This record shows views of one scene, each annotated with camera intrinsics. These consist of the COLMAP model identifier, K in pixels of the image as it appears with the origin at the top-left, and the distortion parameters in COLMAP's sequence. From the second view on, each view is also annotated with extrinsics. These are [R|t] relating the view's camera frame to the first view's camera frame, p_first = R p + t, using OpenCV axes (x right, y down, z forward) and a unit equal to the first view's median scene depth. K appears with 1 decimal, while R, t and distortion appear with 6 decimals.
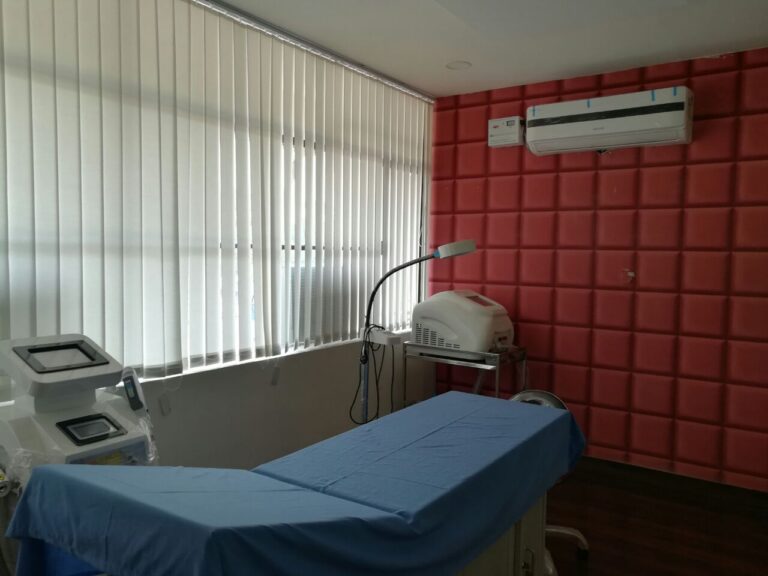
lens RADIAL K [[604.5, 0, 383.5], [0, 604.5, 283.0], [0, 0, 1]] dist [0.030255, -0.009397]
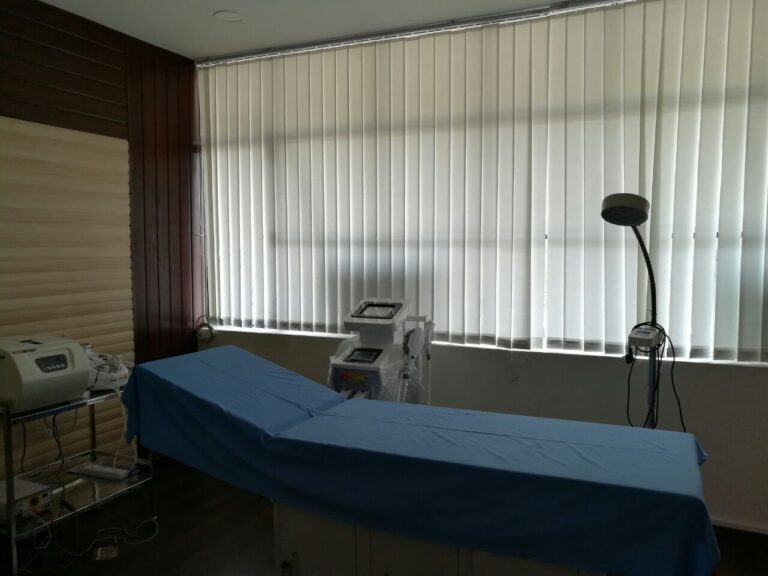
lens RADIAL K [[604.5, 0, 382.9], [0, 604.5, 293.3], [0, 0, 1]] dist [0.030255, -0.009397]
pose [[0.174570, 0.062917, -0.982633, 0.802700], [-0.038527, 0.997629, 0.057033, -0.013302], [0.983891, 0.027902, 0.176580, 0.564805]]
